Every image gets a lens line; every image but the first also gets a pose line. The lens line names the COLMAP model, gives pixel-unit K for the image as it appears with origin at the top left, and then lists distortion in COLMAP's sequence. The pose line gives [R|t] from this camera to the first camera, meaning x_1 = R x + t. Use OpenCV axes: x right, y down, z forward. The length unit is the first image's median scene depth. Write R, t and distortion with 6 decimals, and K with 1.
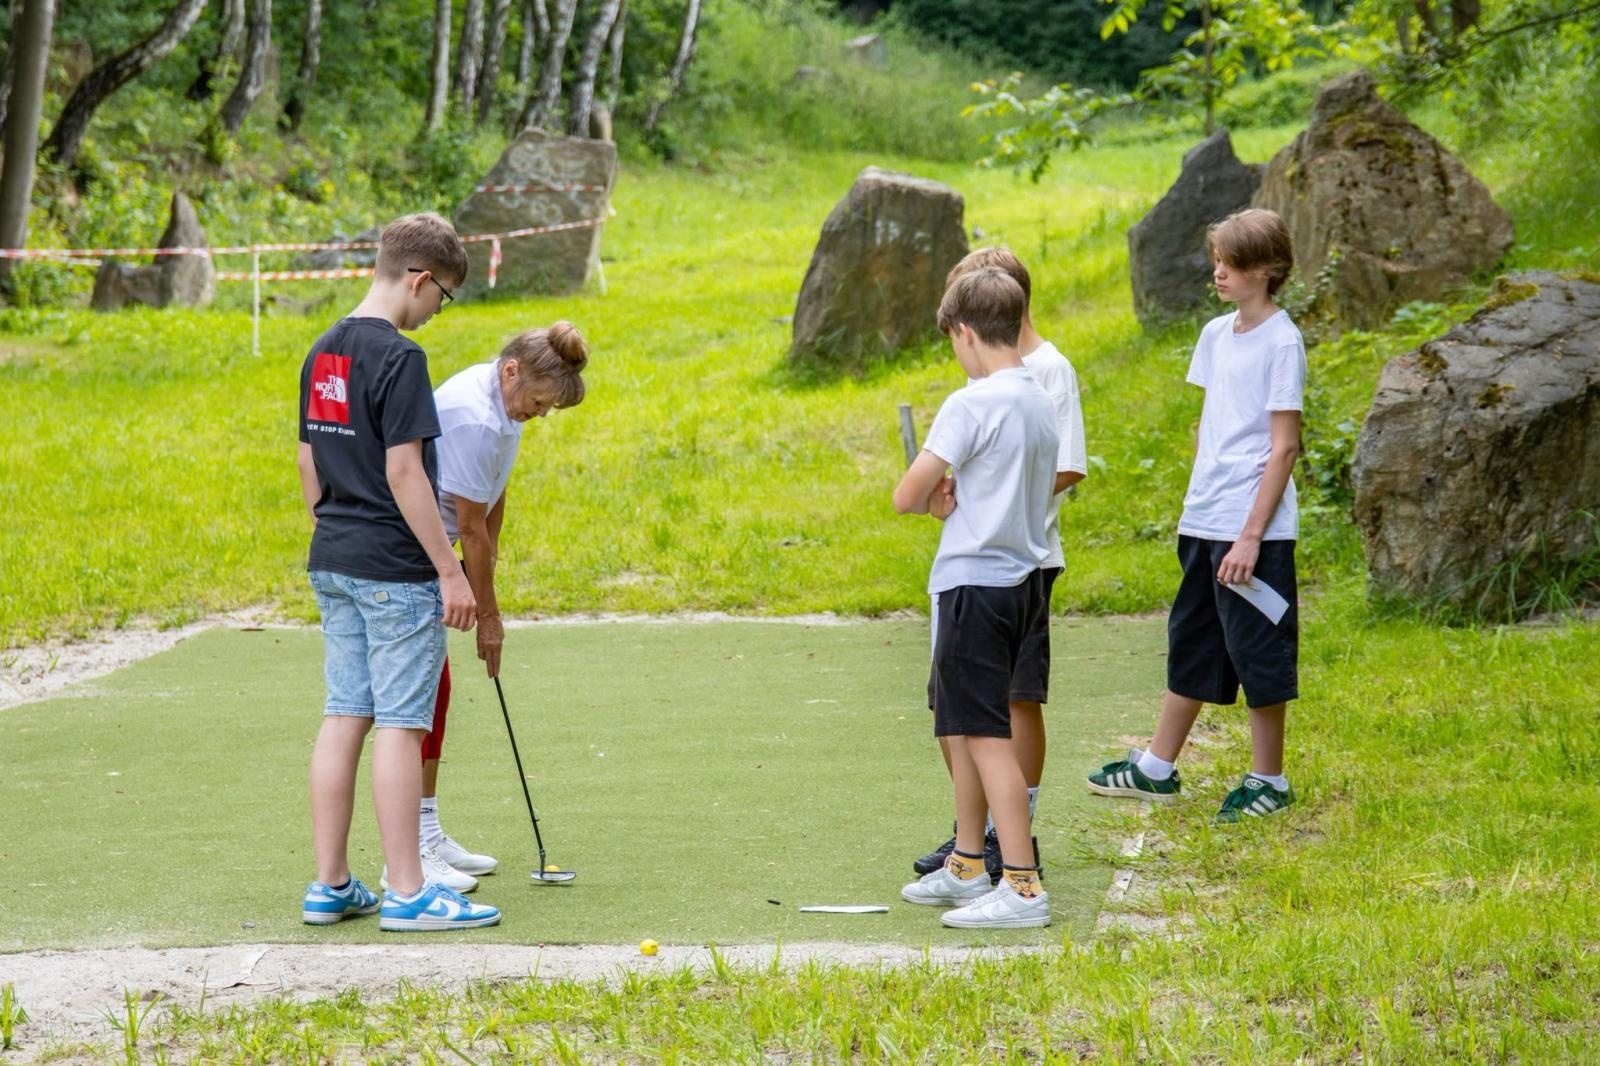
lens RADIAL K [[5964.9, 0, 800.0], [0, 5964.9, 533.0], [0, 0, 1]] dist [0.253350, 6.742661]
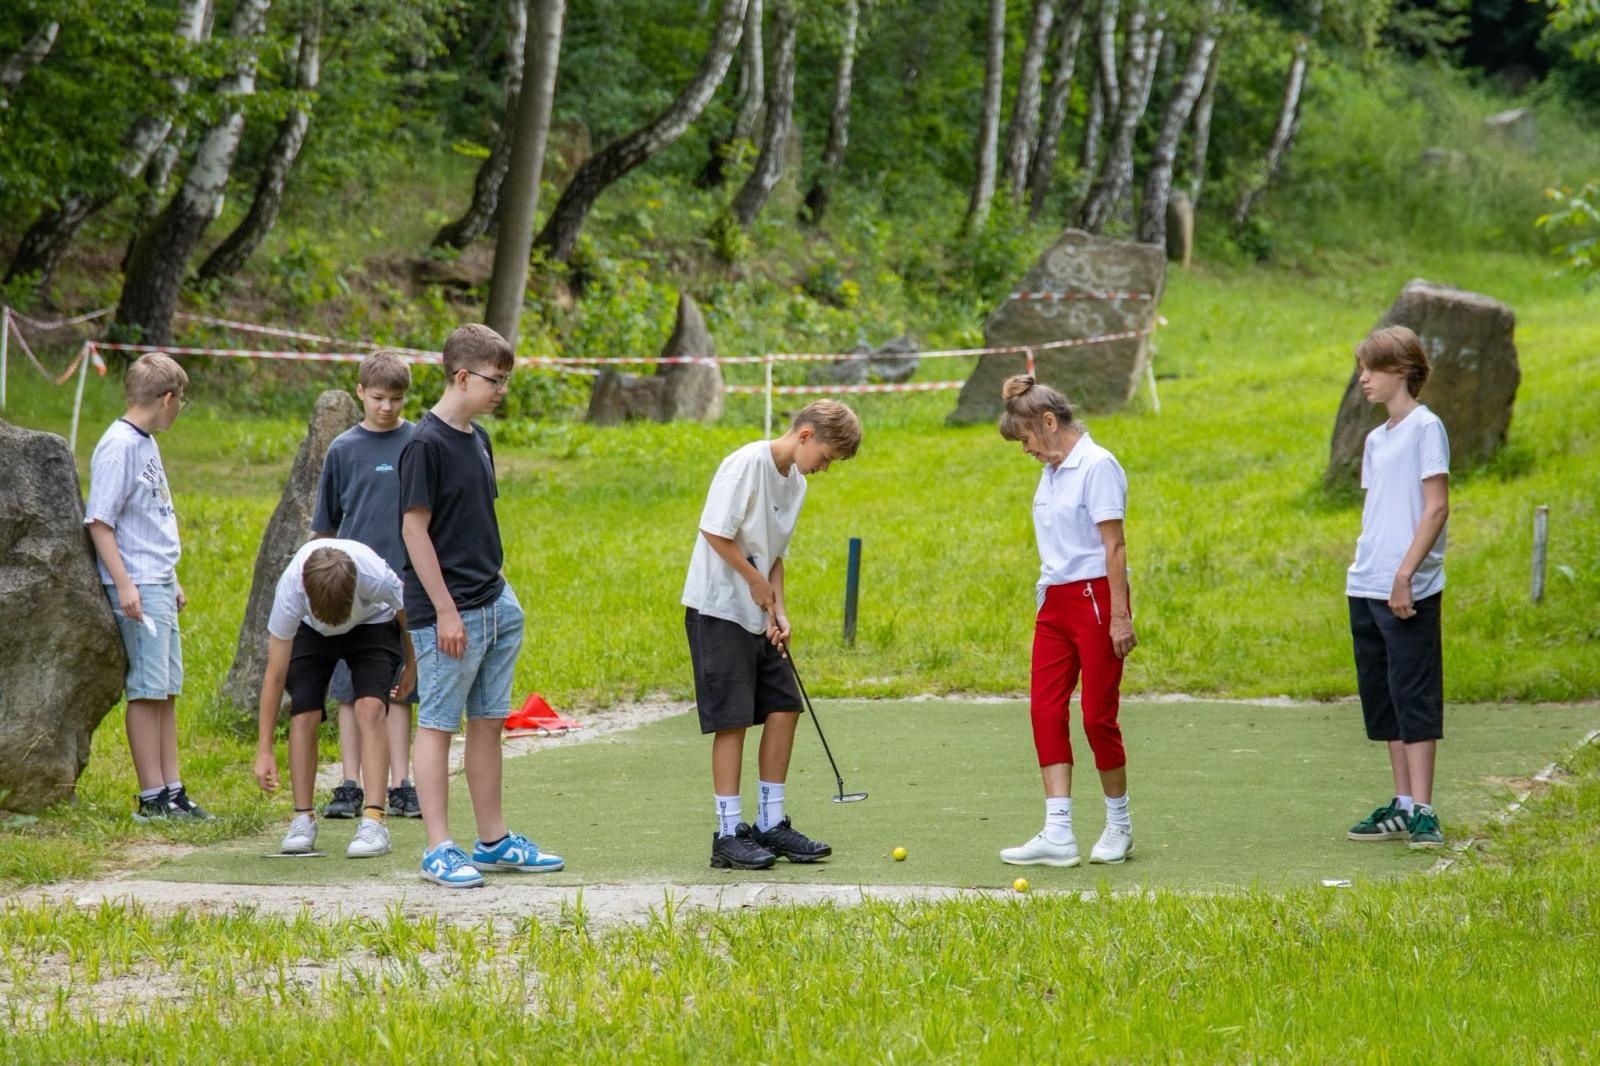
lens RADIAL K [[4745.2, 0, 794.8], [0, 4745.2, 559.9], [0, 0, 1]] dist [0.227781, -0.575502]
pose [[0.996288, 0.018618, -0.084045, -0.027585], [-0.019028, 0.999811, -0.004086, -0.014946], [0.083953, 0.005670, 0.996454, 0.300351]]
